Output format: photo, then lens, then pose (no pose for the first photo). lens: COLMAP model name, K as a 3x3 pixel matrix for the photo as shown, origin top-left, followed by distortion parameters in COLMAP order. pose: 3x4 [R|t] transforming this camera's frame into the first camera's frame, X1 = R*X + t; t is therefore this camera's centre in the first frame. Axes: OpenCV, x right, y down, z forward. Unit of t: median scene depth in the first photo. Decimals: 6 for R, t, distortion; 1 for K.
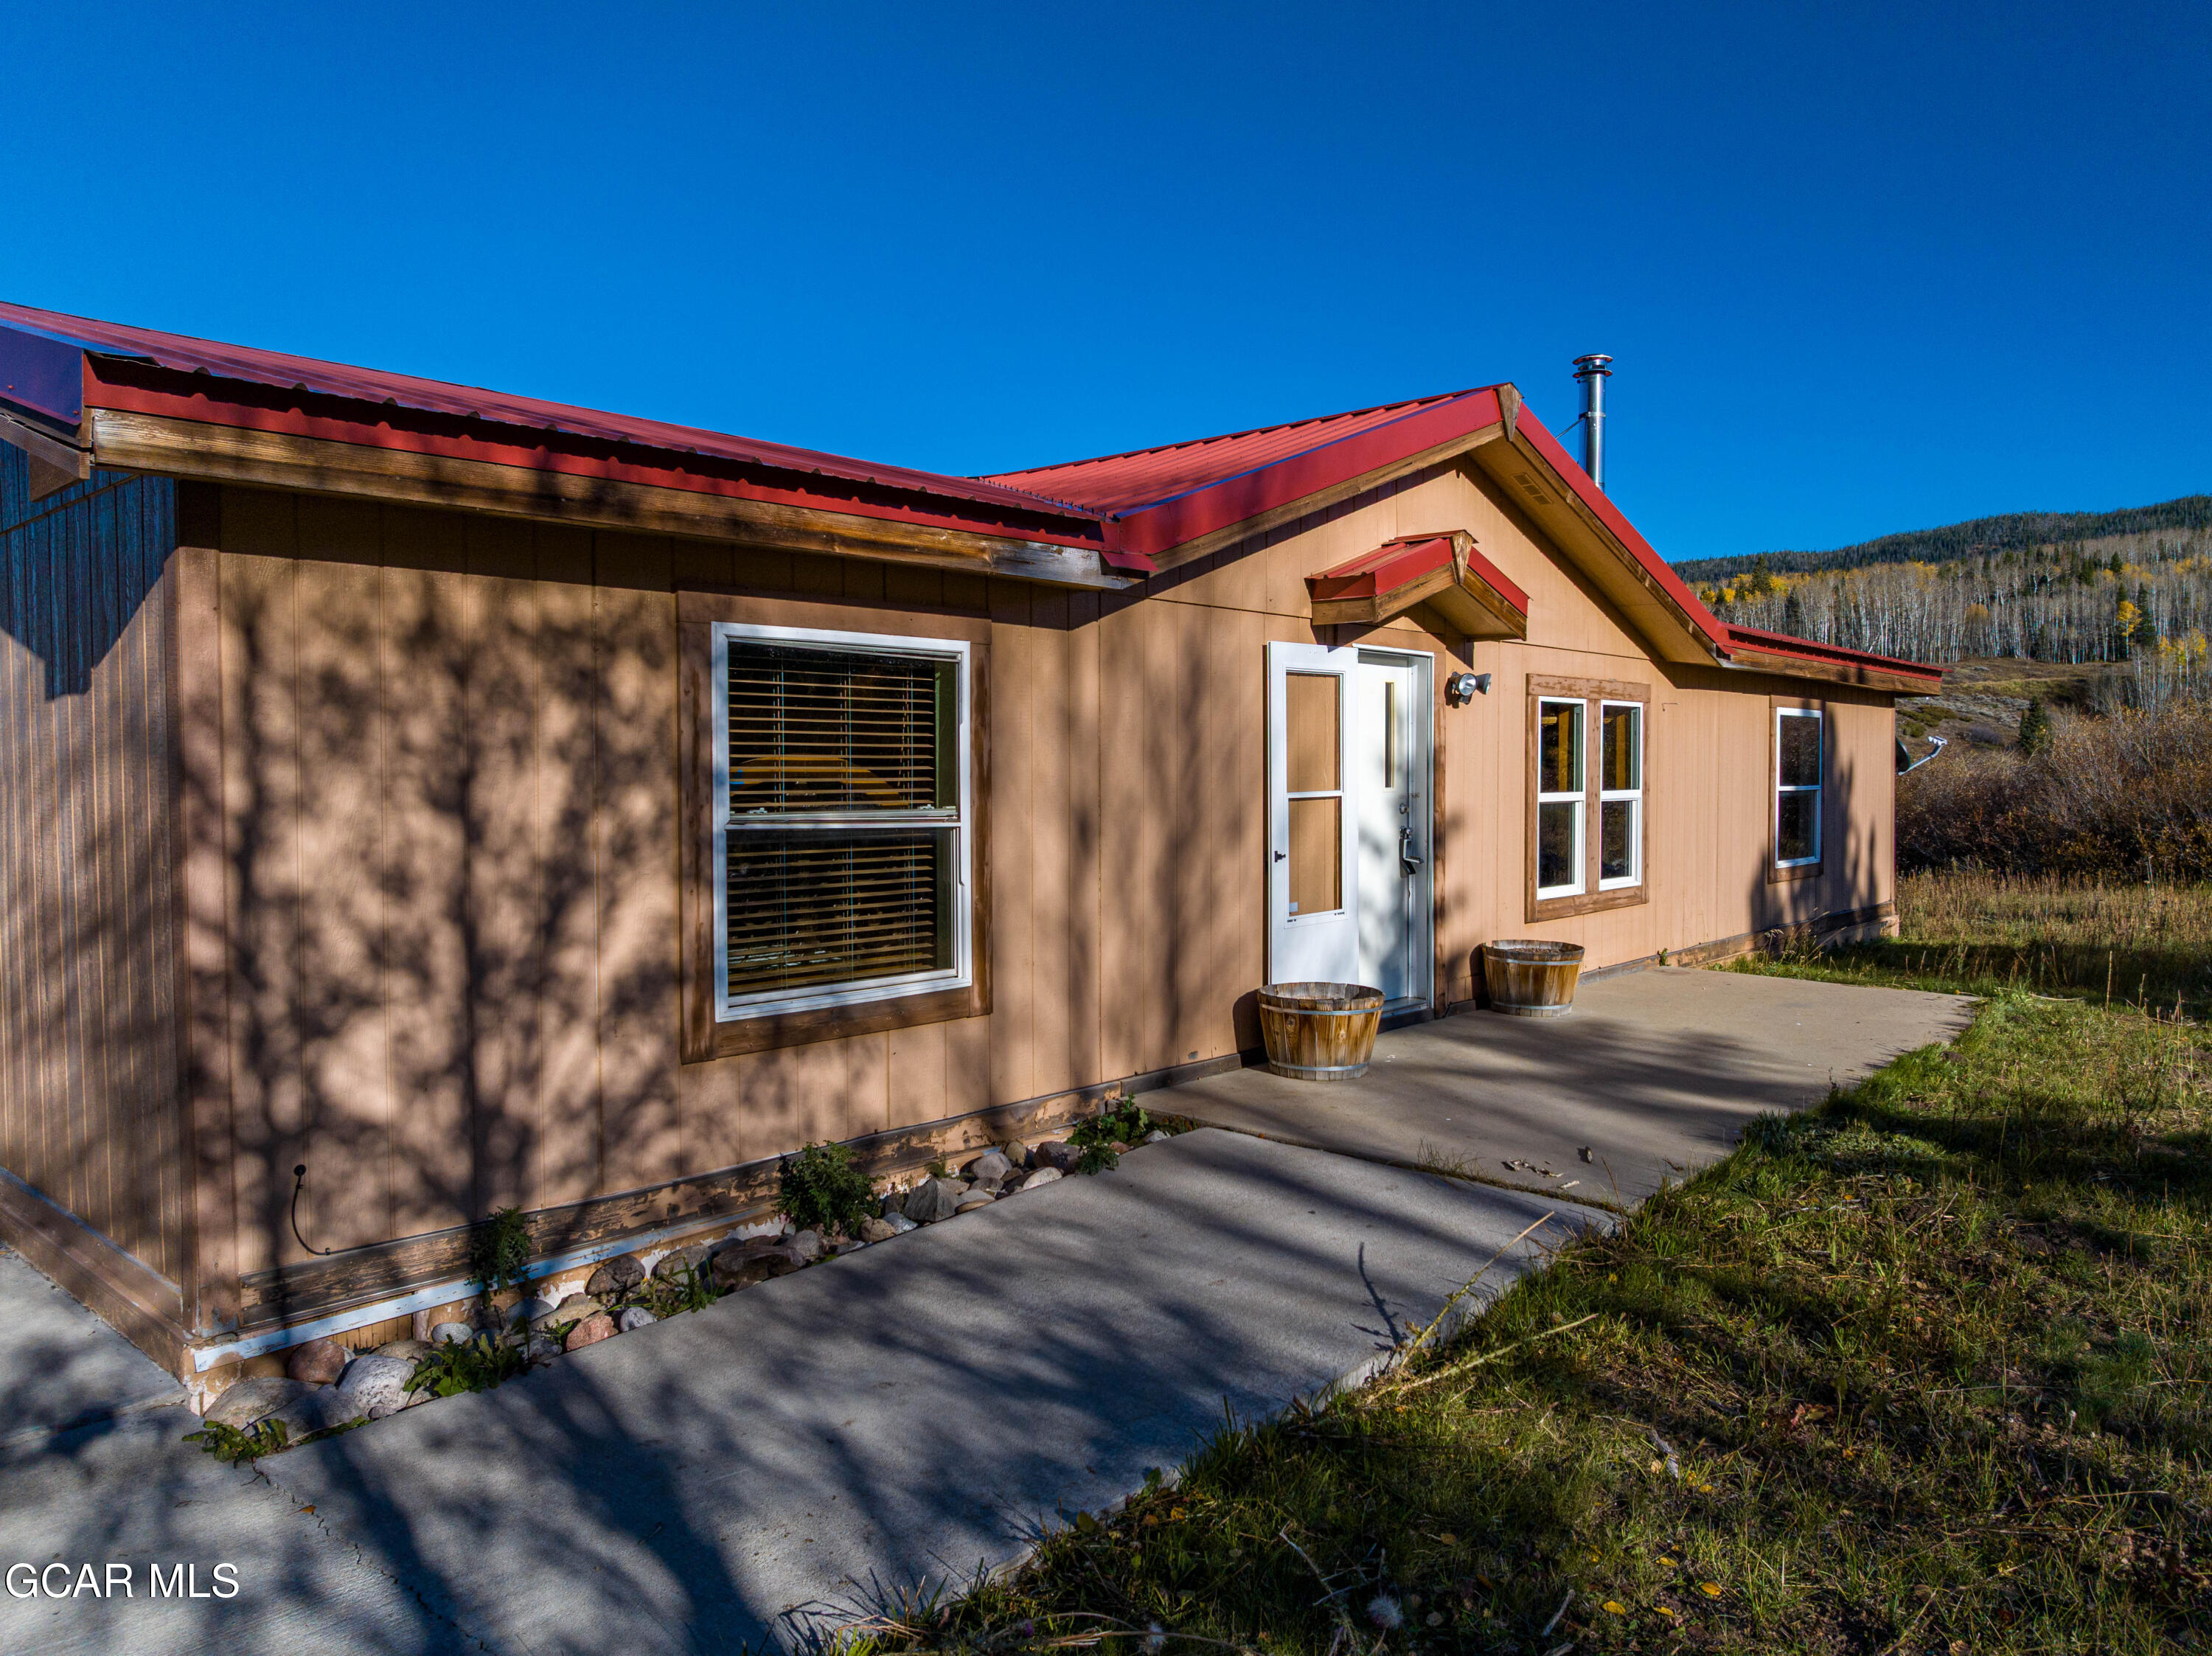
lens RADIAL K [[1562.8, 0, 1117.6], [0, 1562.8, 818.5], [0, 0, 1]] dist [-0.036669, 0.013707]
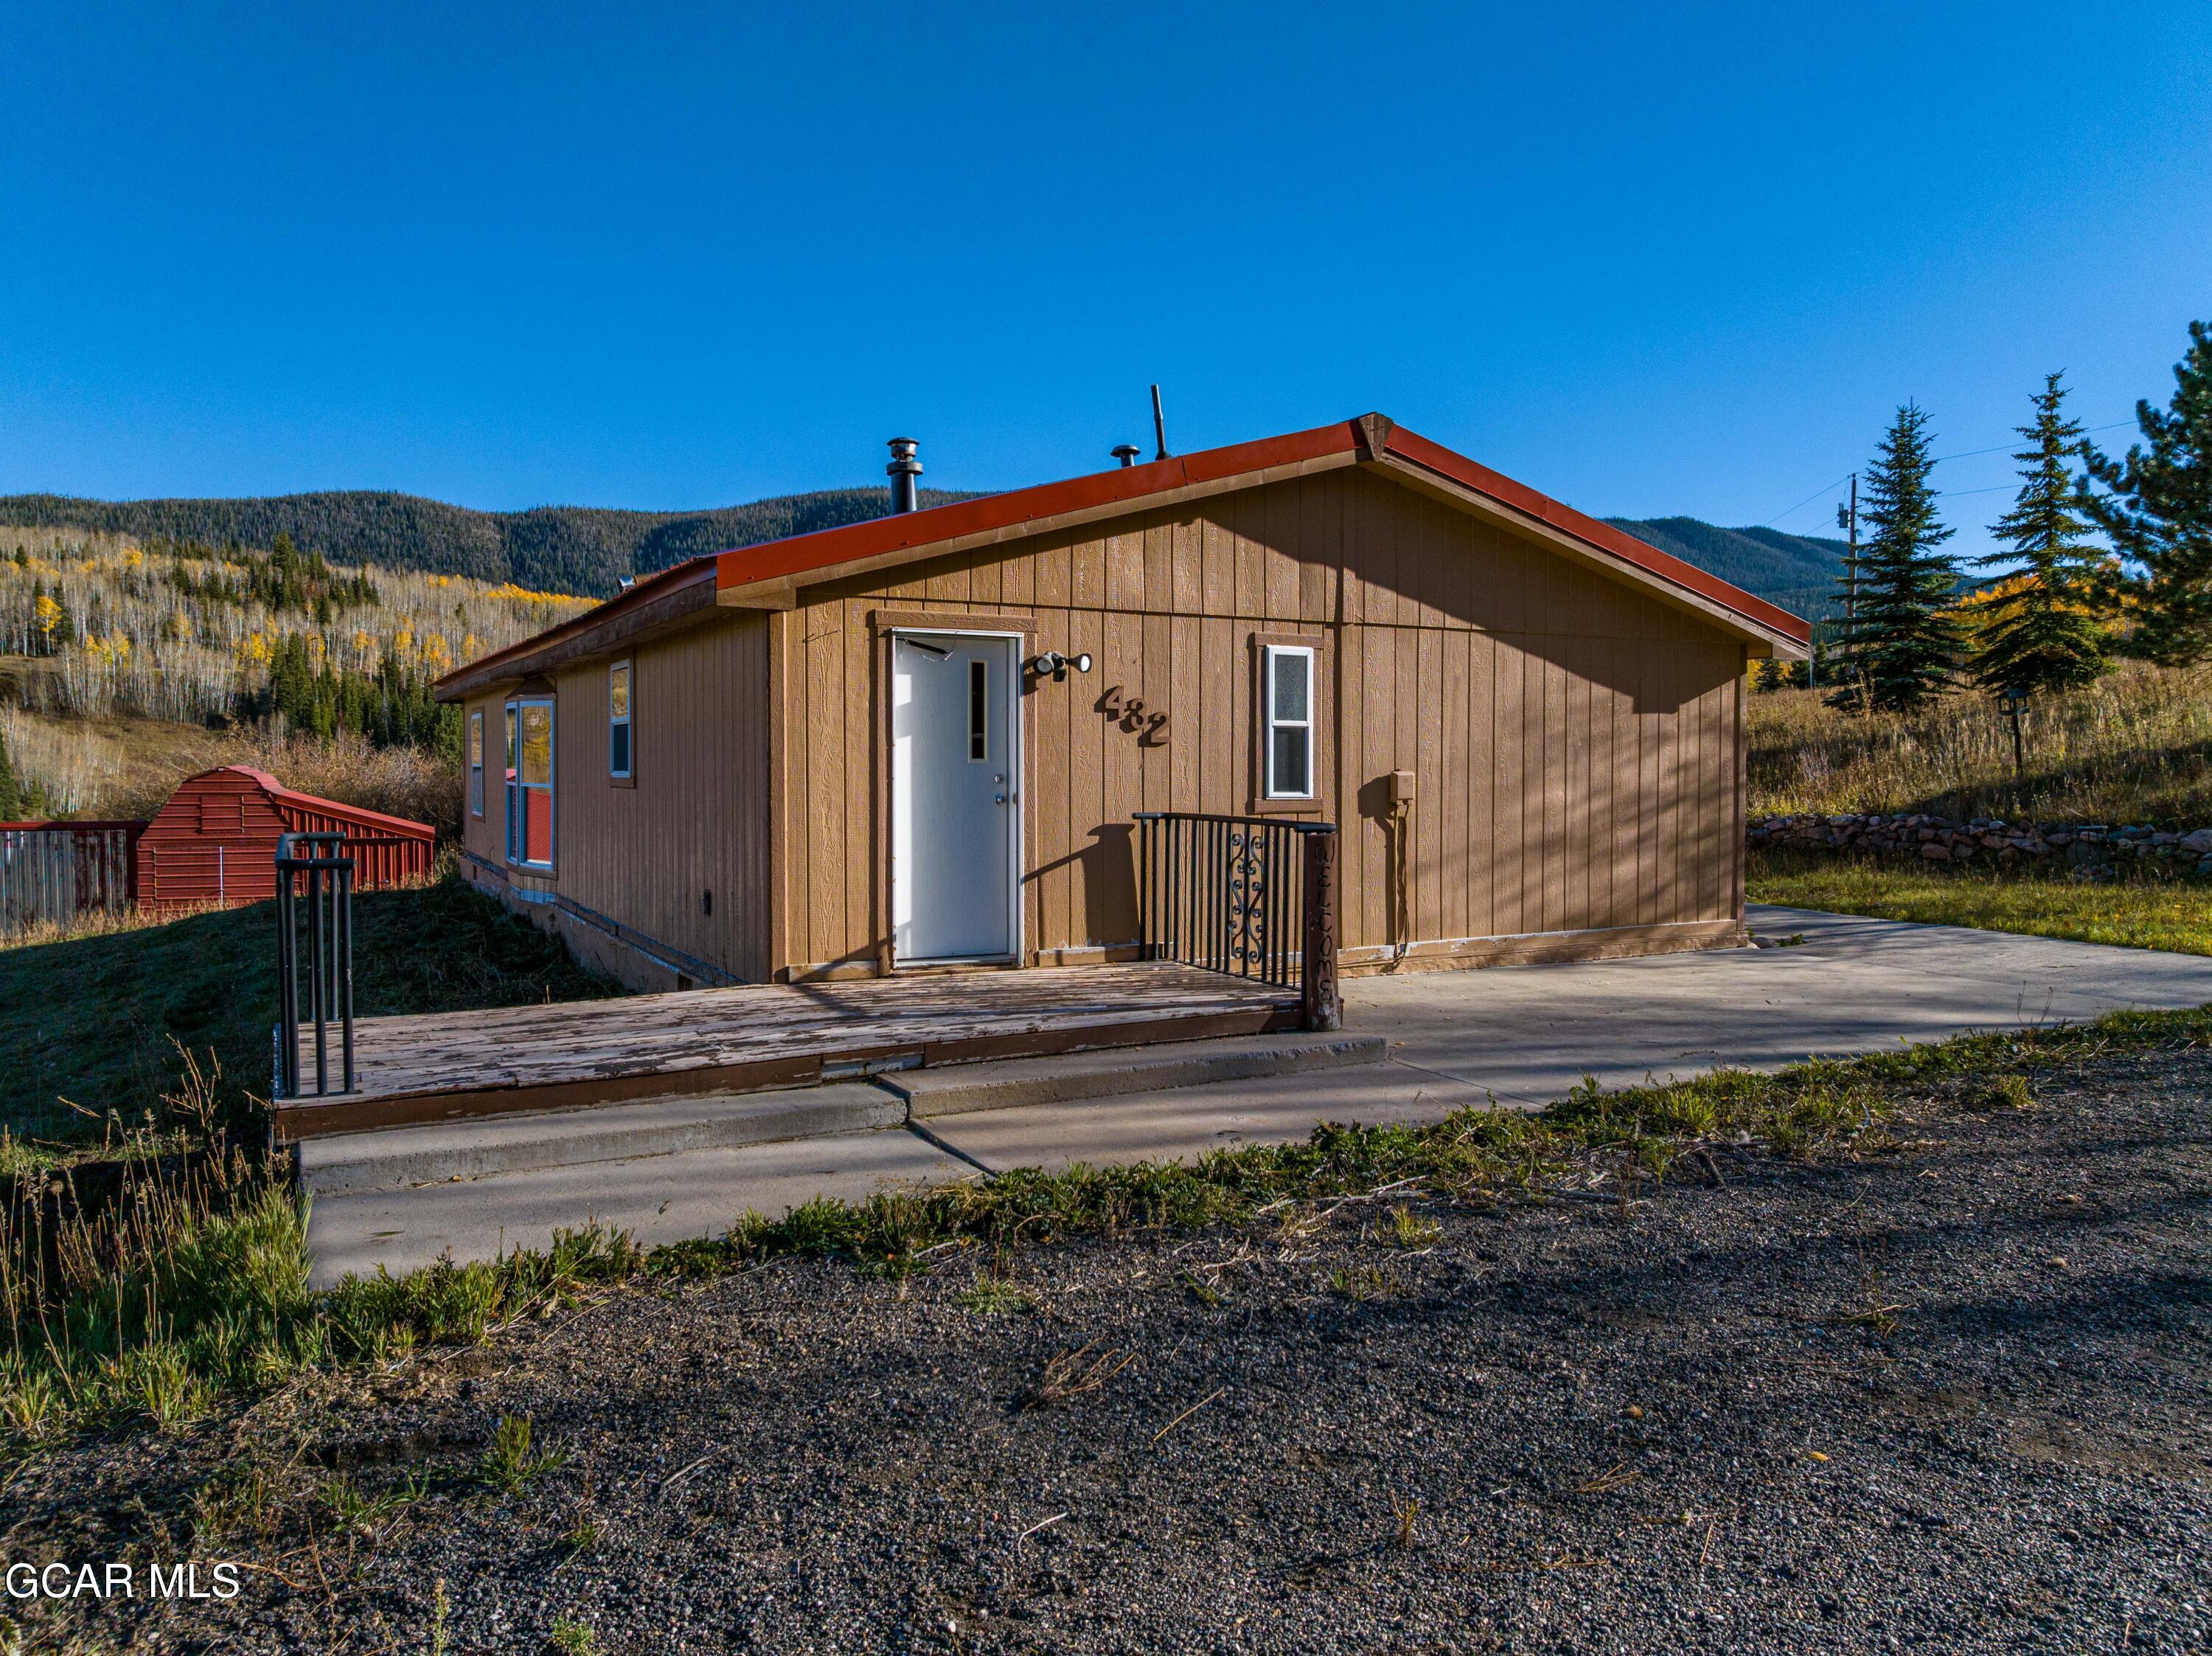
lens RADIAL K [[1562.8, 0, 1120.8], [0, 1562.8, 825.1], [0, 0, 1]] dist [-0.036669, 0.013707]
pose [[0.340288, -0.034508, 0.939688, -2.144783], [0.029082, 0.999235, 0.026163, 0.008380], [-0.939871, 0.018425, 0.341031, 0.599999]]
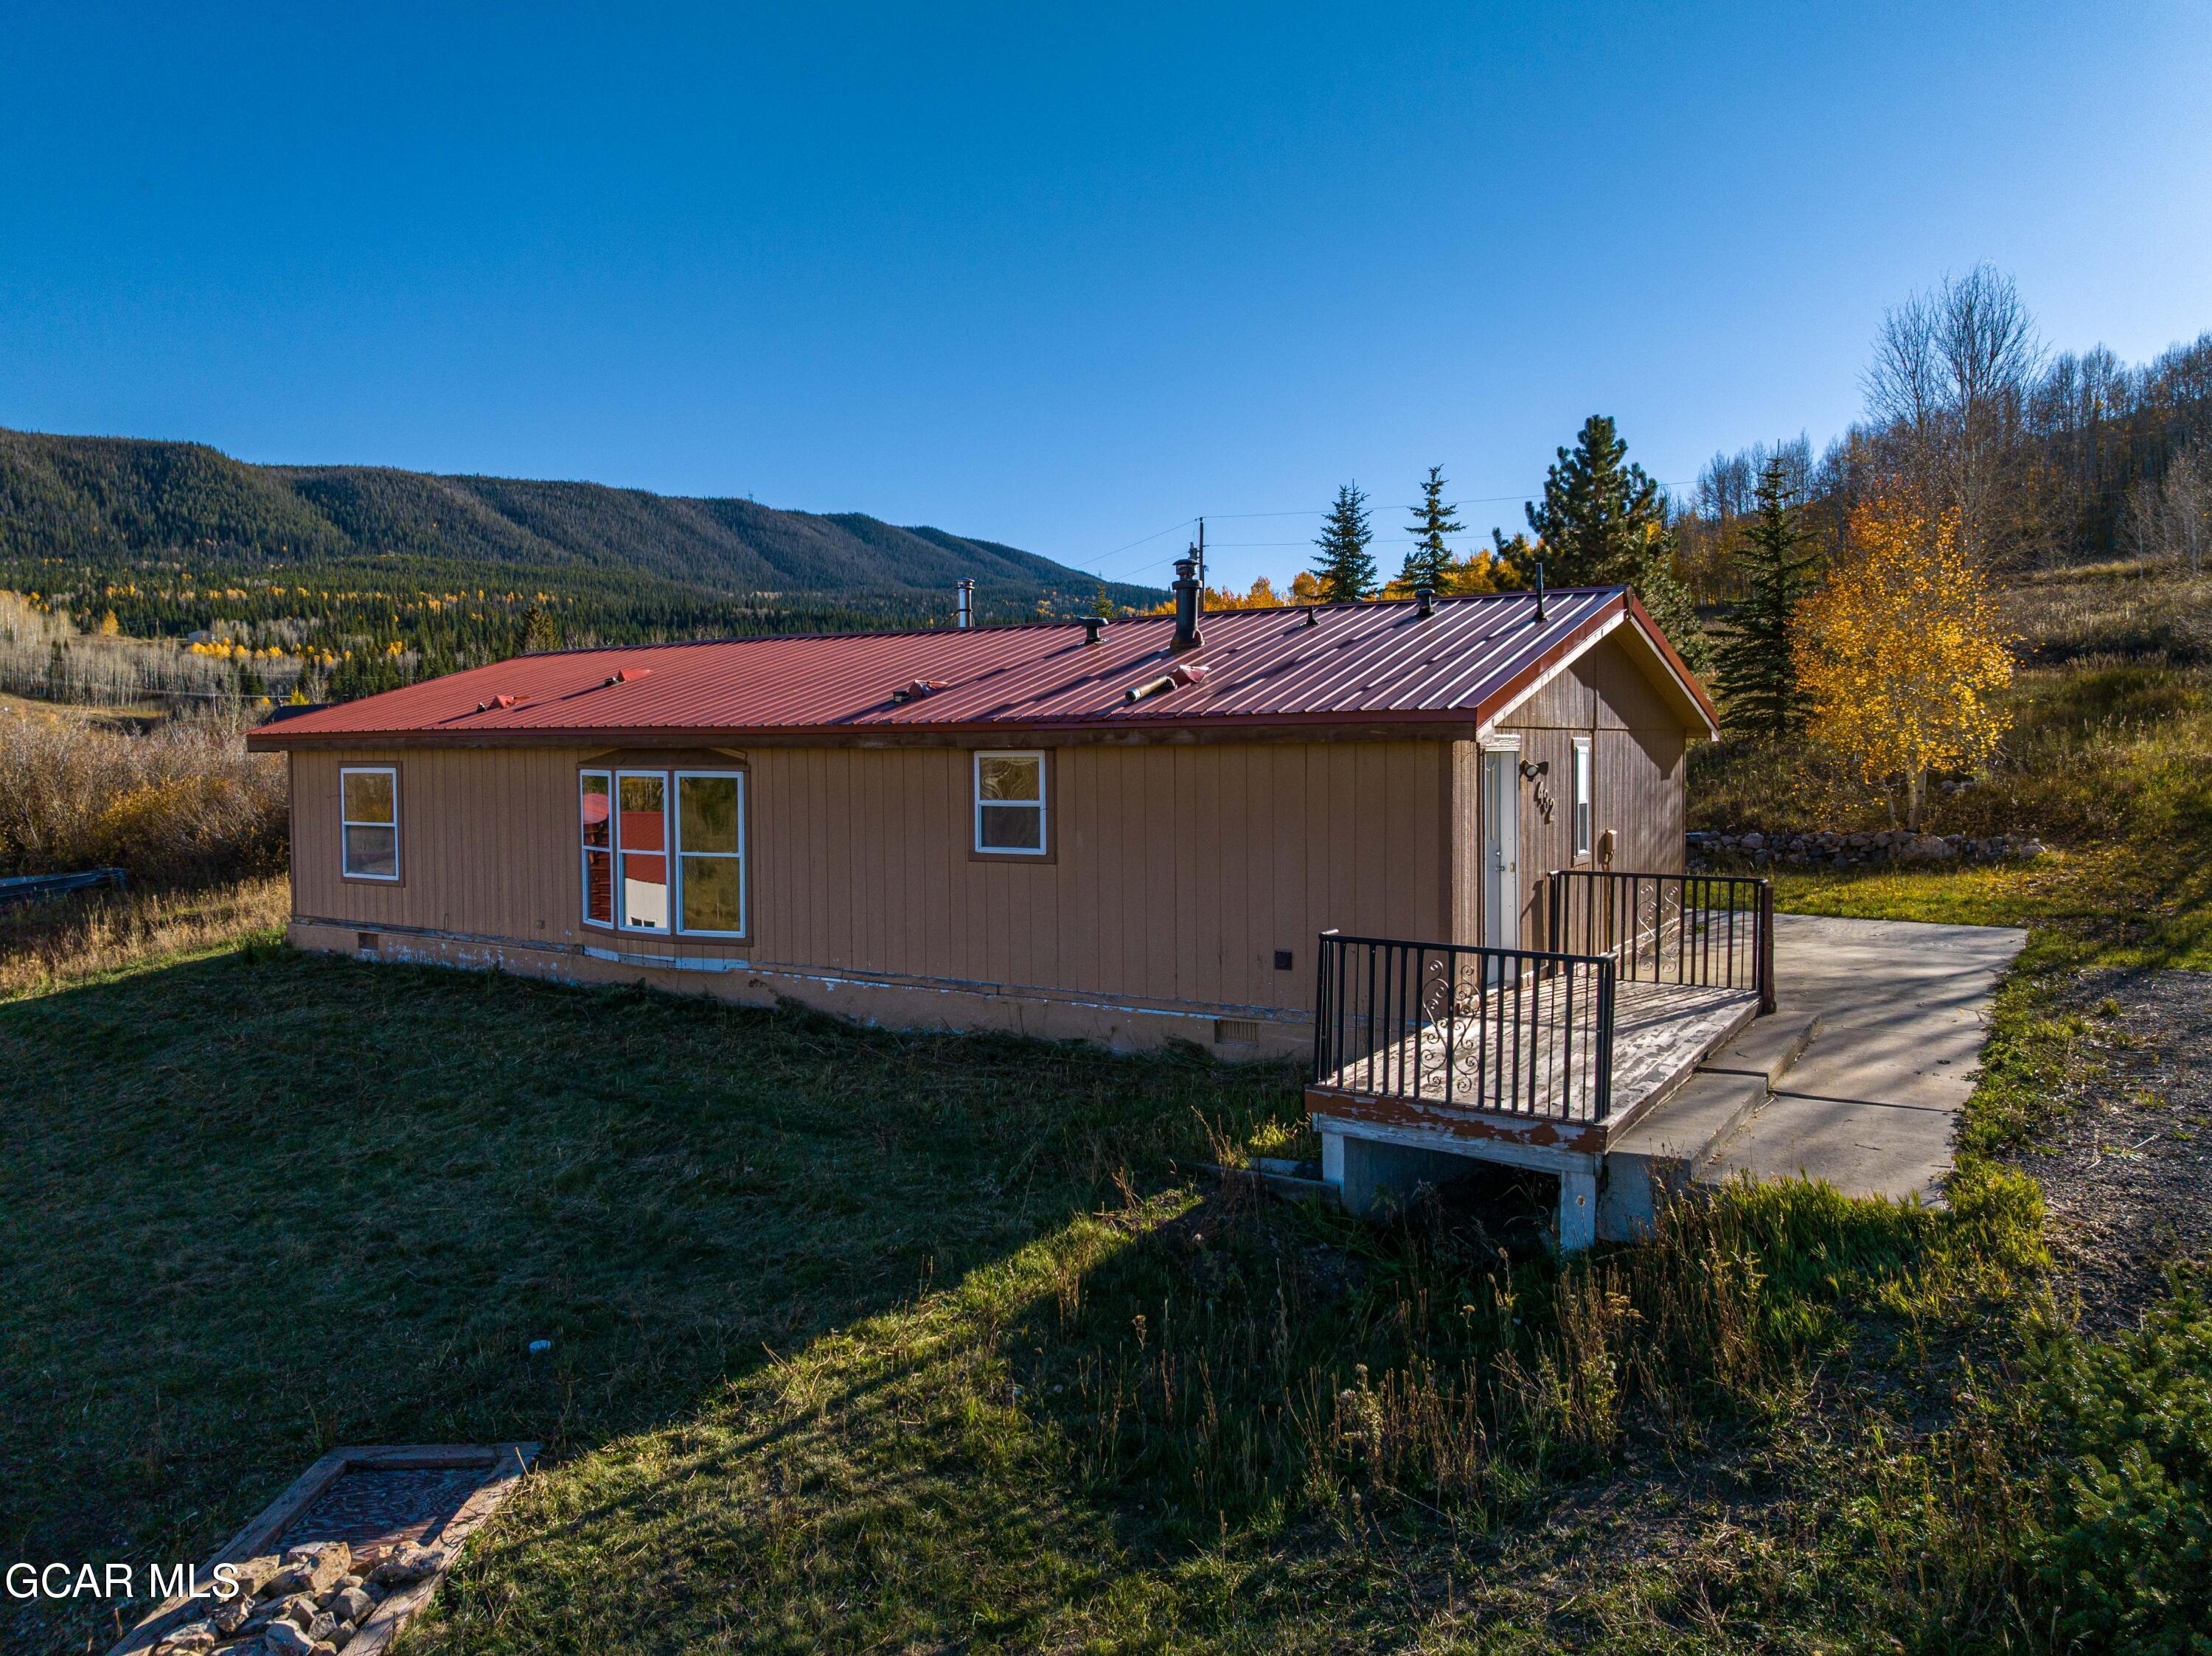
lens RADIAL K [[1562.8, 0, 1096.5], [0, 1562.8, 840.3], [0, 0, 1]] dist [-0.036669, 0.013707]
pose [[-0.150280, -0.055306, 0.987095, -2.627499], [0.039142, 0.997318, 0.061838, -0.138714], [-0.987868, 0.047930, -0.147713, 1.829441]]
